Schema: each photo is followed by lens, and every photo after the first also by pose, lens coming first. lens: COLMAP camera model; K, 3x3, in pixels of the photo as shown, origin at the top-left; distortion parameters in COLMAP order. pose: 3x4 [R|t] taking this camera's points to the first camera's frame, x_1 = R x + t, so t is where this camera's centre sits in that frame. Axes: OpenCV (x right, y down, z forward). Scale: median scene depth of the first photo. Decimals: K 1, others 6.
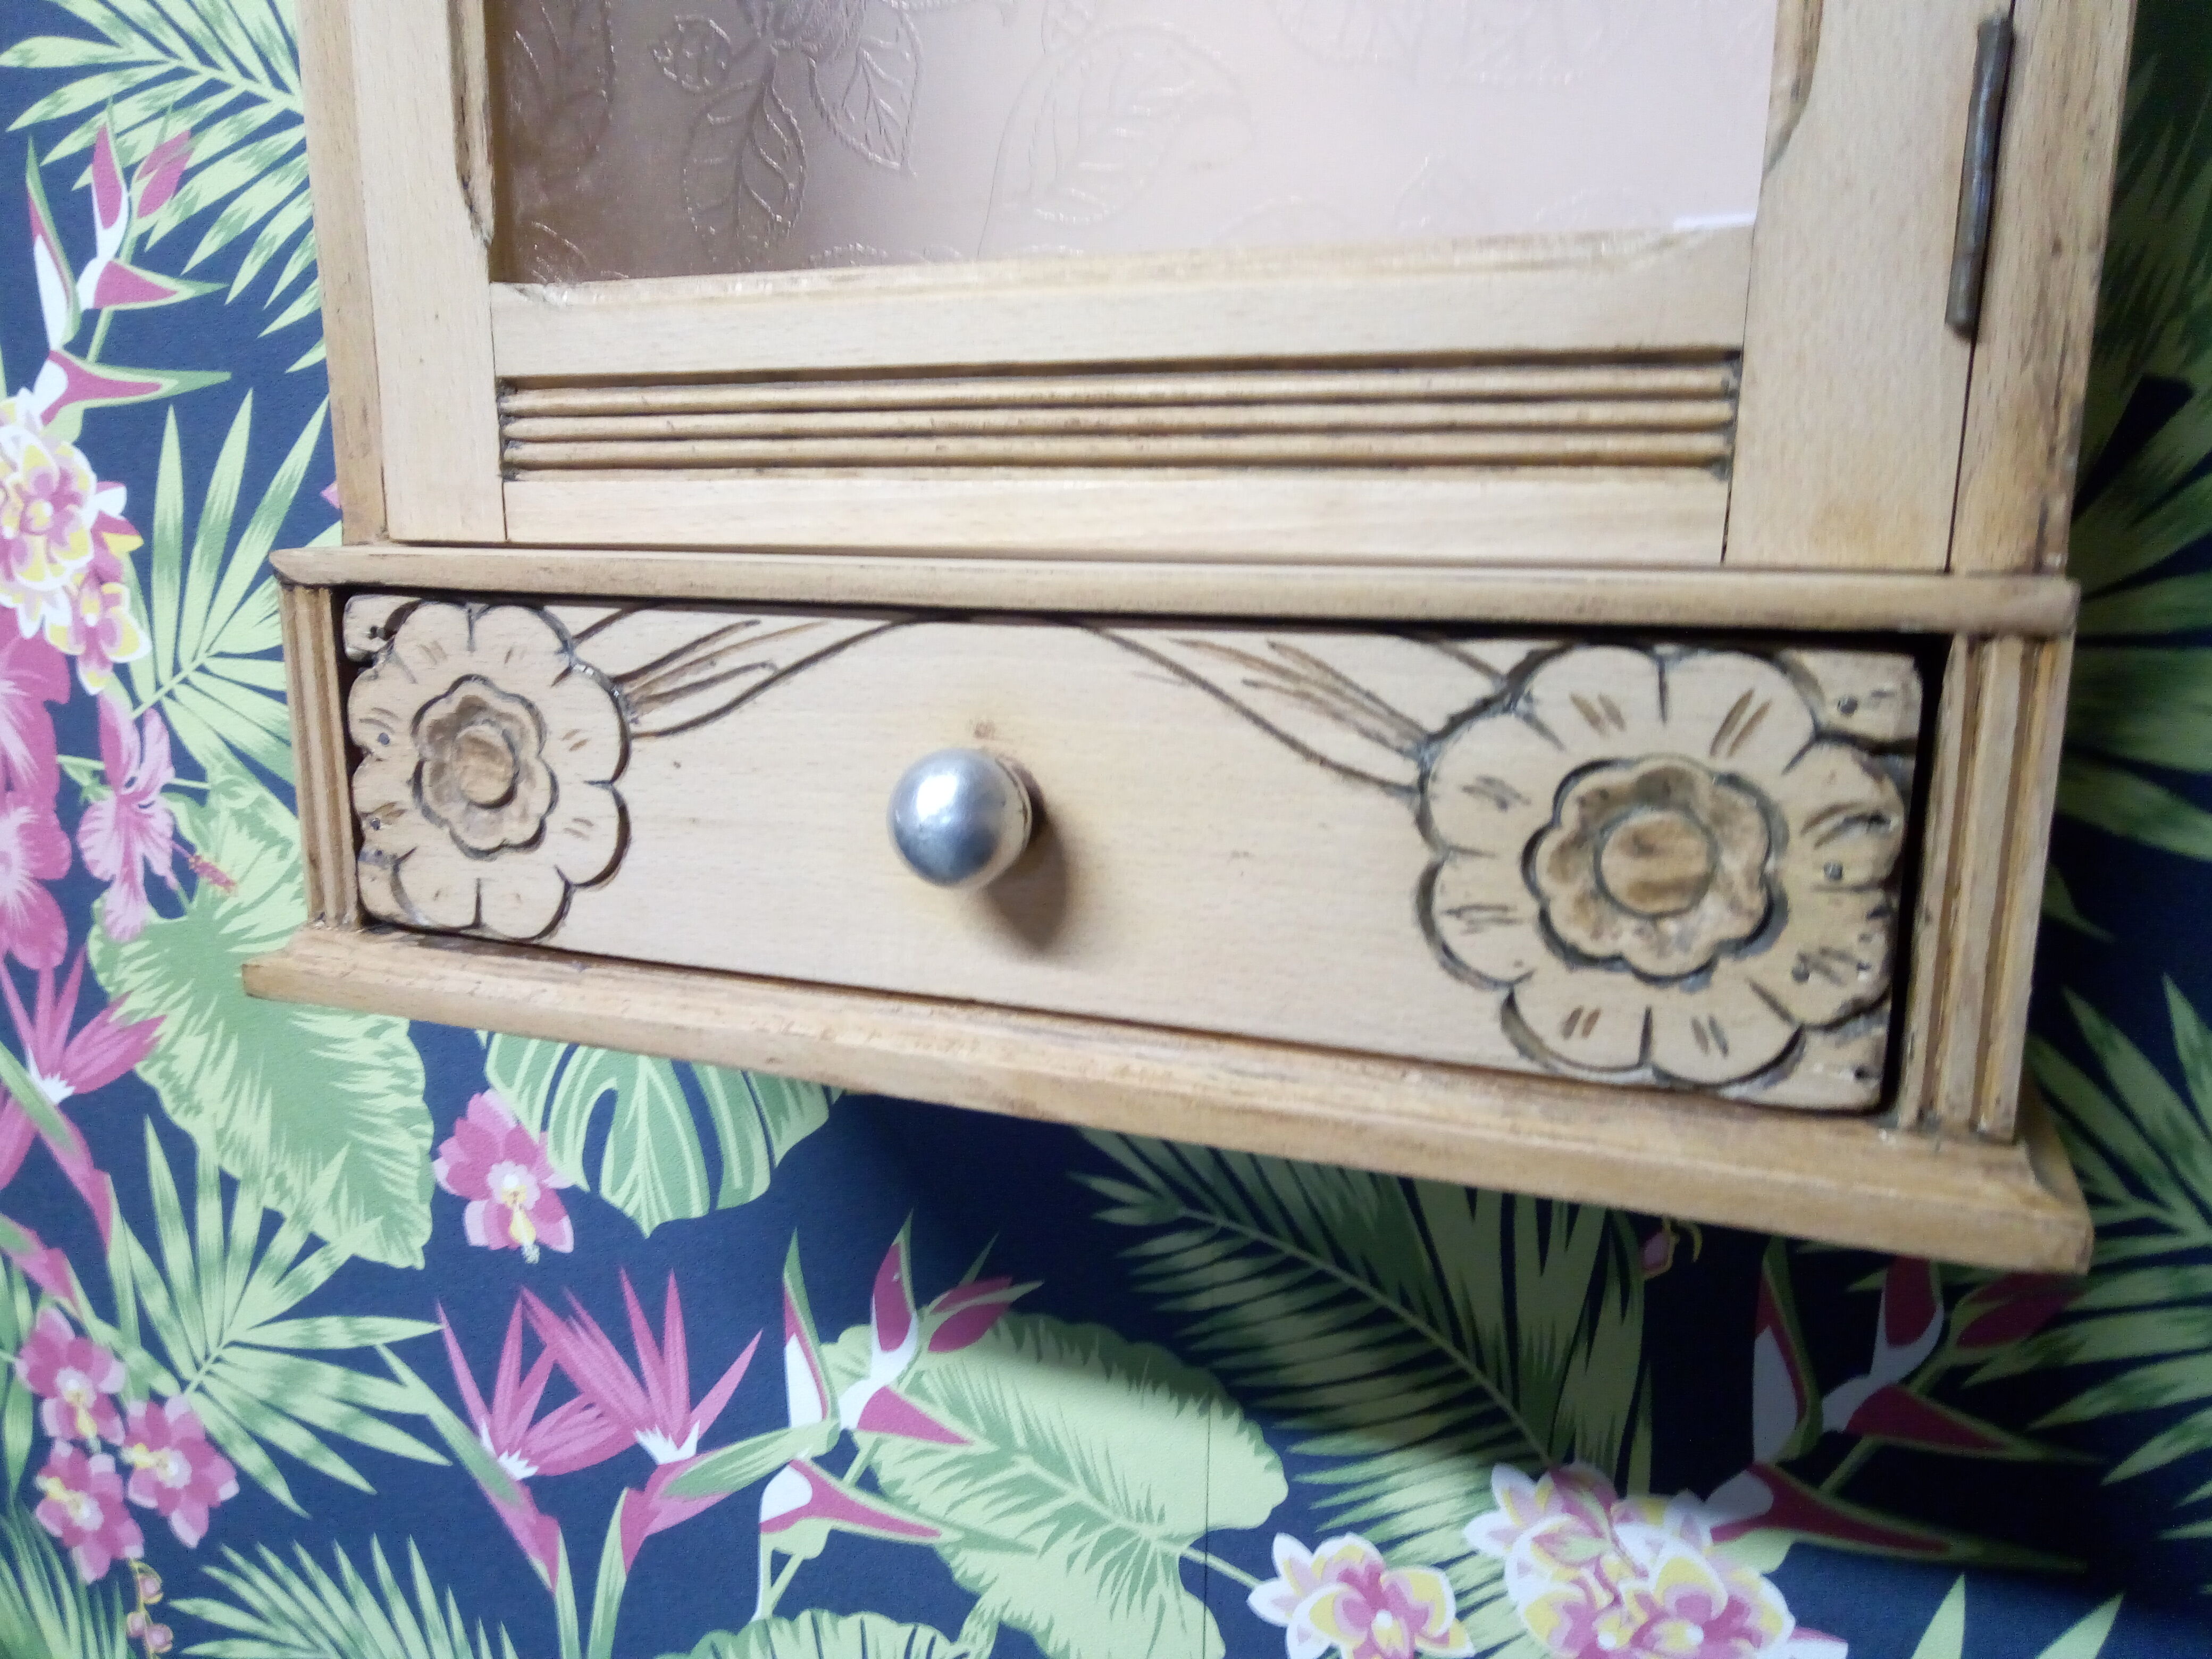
lens RADIAL K [[1697.3, 0, 1074.3], [0, 1697.3, 817.9], [0, 0, 1]] dist [0.038165, -0.018057]
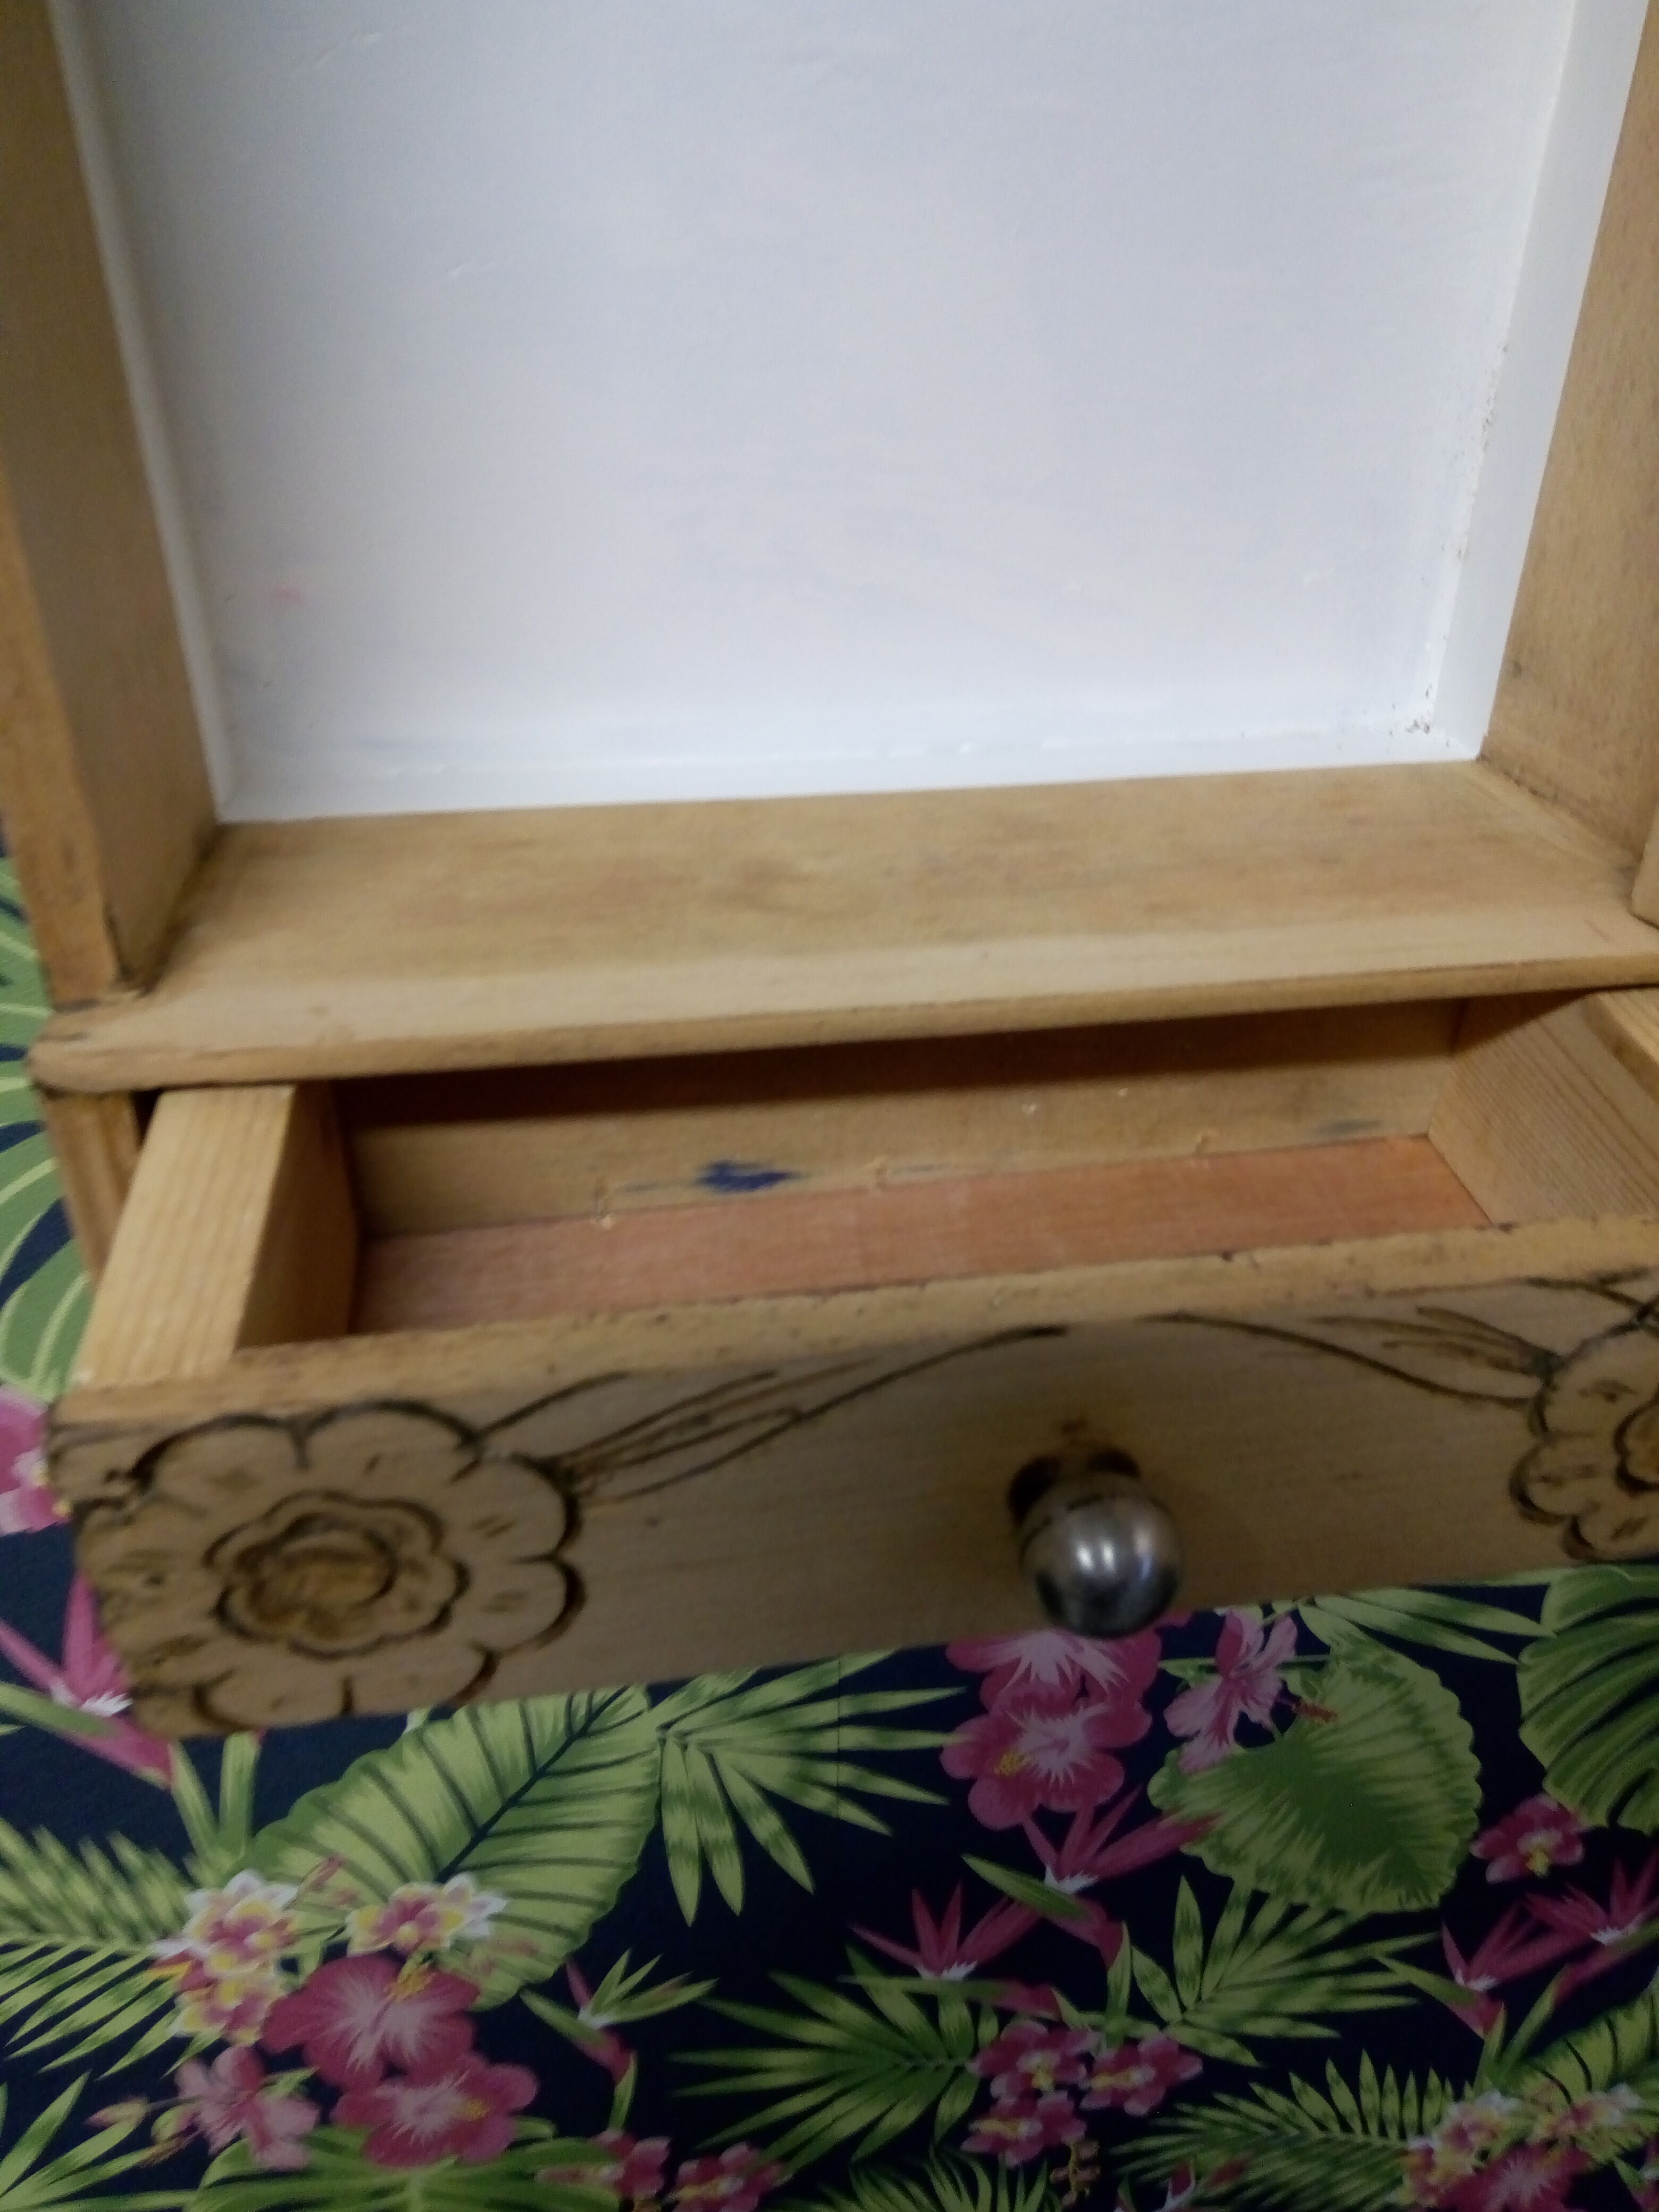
lens RADIAL K [[1697.3, 0, 833.1], [0, 1697.3, 1099.1], [0, 0, 1]] dist [0.038165, -0.018057]
pose [[0.855029, -0.297906, 0.424473, -0.517482], [0.074417, 0.880544, 0.468087, -0.666195], [-0.513212, -0.368640, 0.775060, 0.502174]]
